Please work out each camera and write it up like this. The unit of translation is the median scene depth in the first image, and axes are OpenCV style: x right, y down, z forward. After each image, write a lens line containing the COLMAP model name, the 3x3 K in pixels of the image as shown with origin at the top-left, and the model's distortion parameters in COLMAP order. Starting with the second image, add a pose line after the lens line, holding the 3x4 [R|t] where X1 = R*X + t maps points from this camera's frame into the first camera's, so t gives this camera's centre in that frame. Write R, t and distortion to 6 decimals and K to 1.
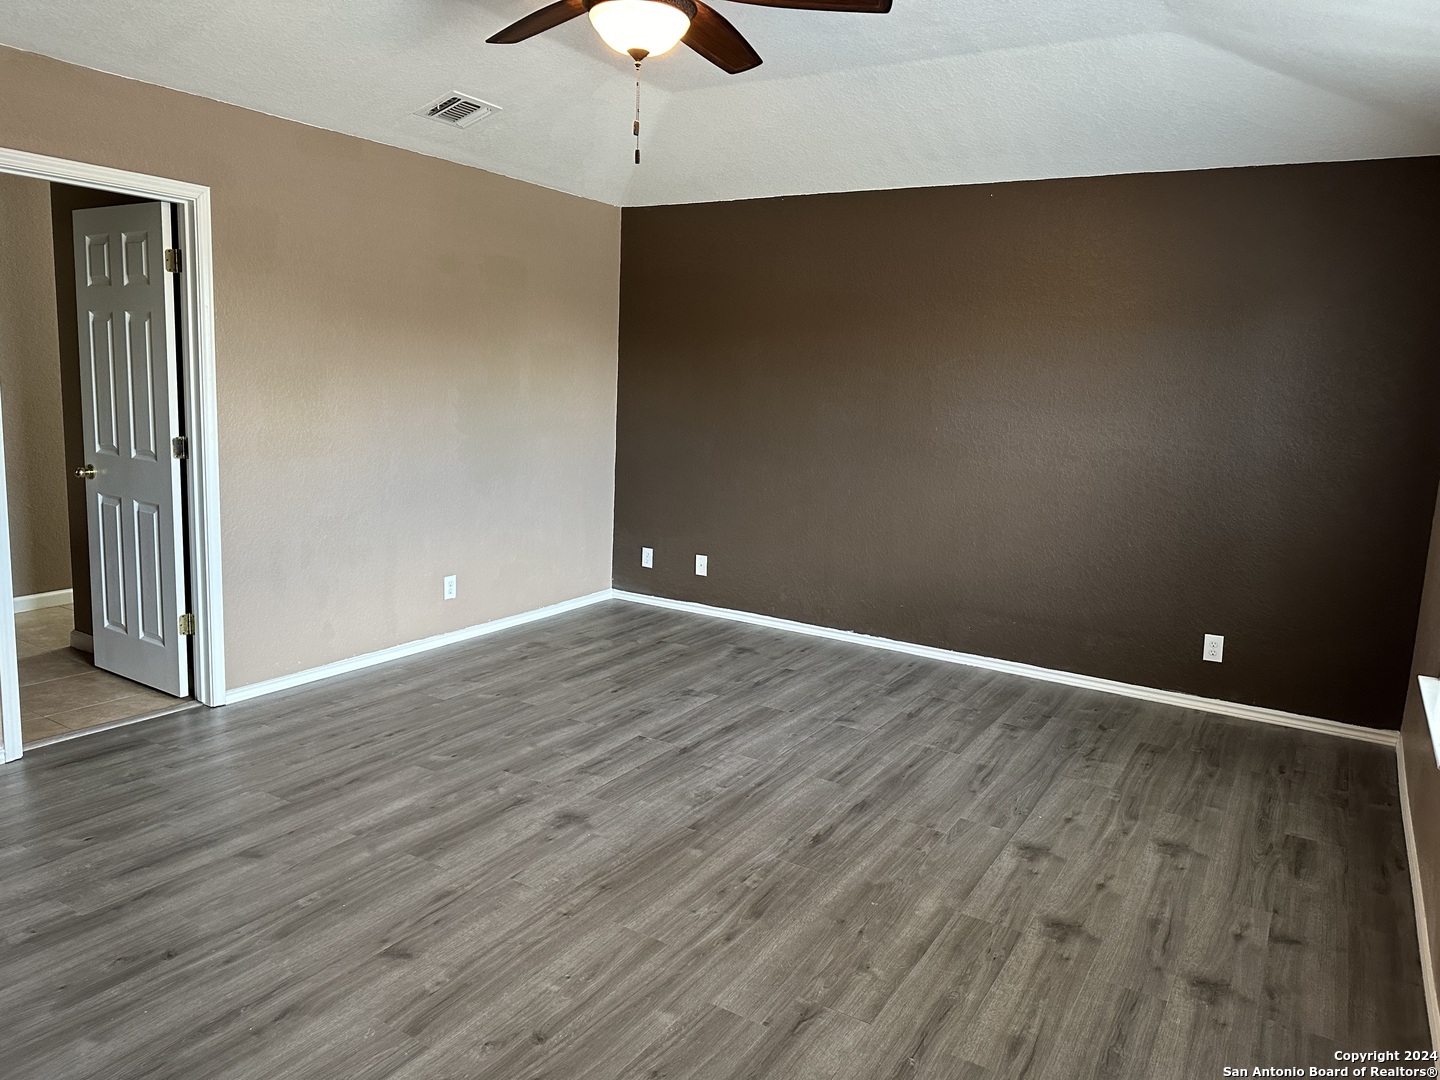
lens RADIAL K [[1011.1, 0, 730.2], [0, 1011.1, 542.8], [0, 0, 1]] dist [0.049376, -0.064109]
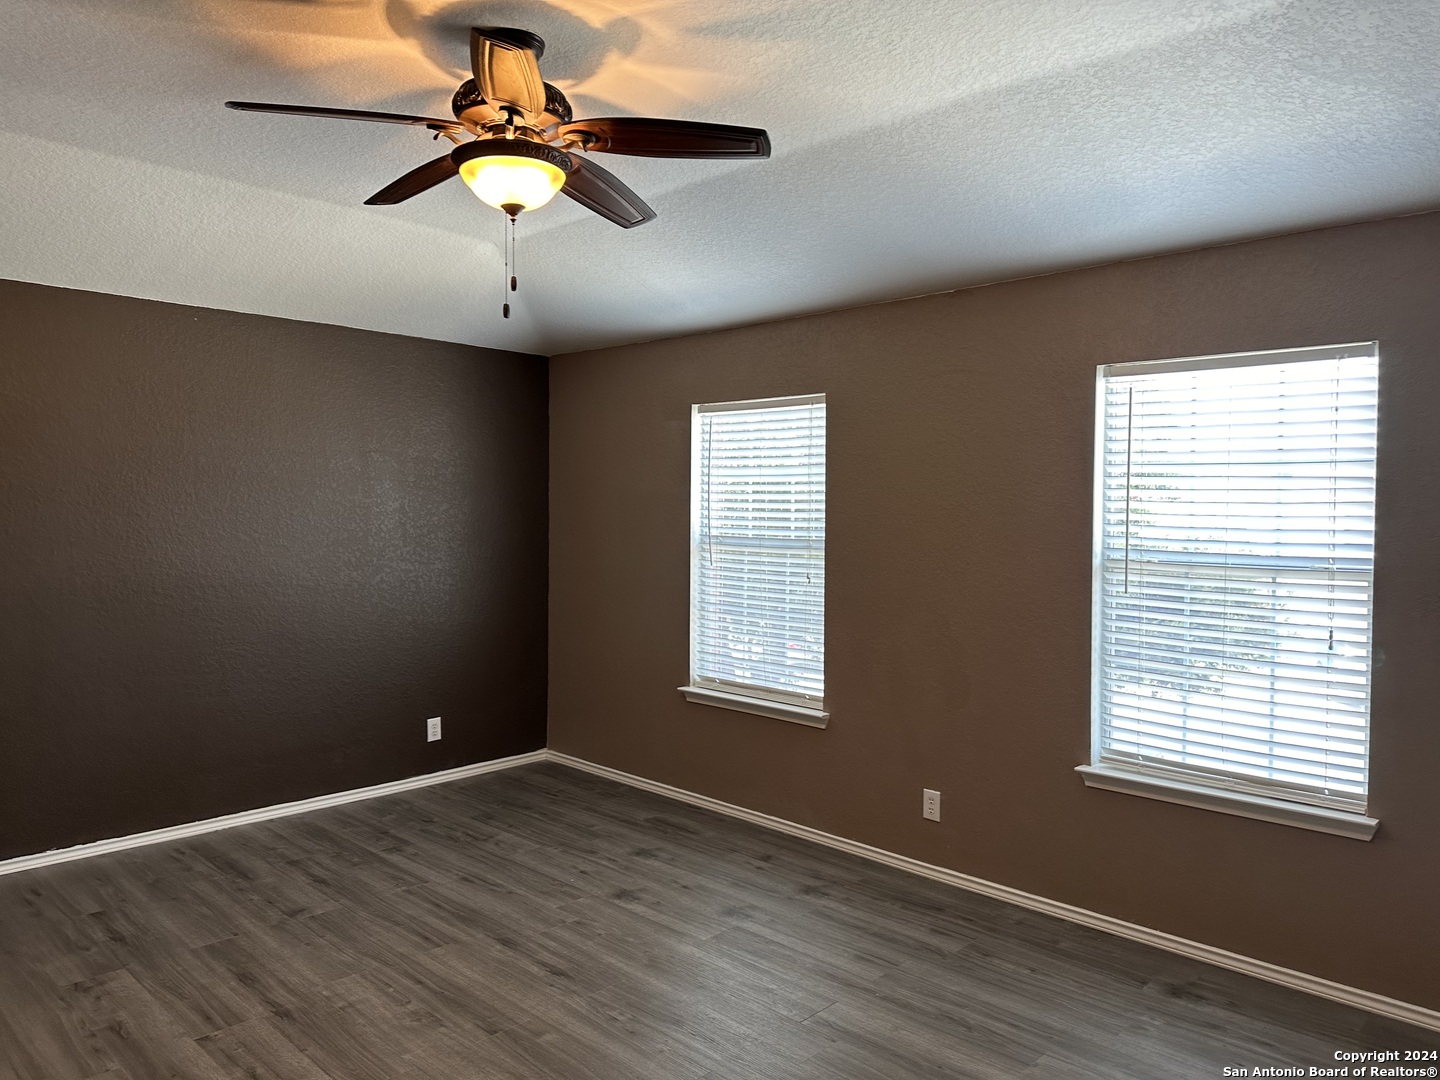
lens RADIAL K [[1011.1, 0, 731.3], [0, 1011.1, 526.8], [0, 0, 1]] dist [0.049376, -0.064109]
pose [[0.220409, -0.065093, 0.973233, -0.648421], [0.165130, 0.985859, 0.028540, -0.115584], [-0.961328, 0.154420, 0.228041, 0.408537]]
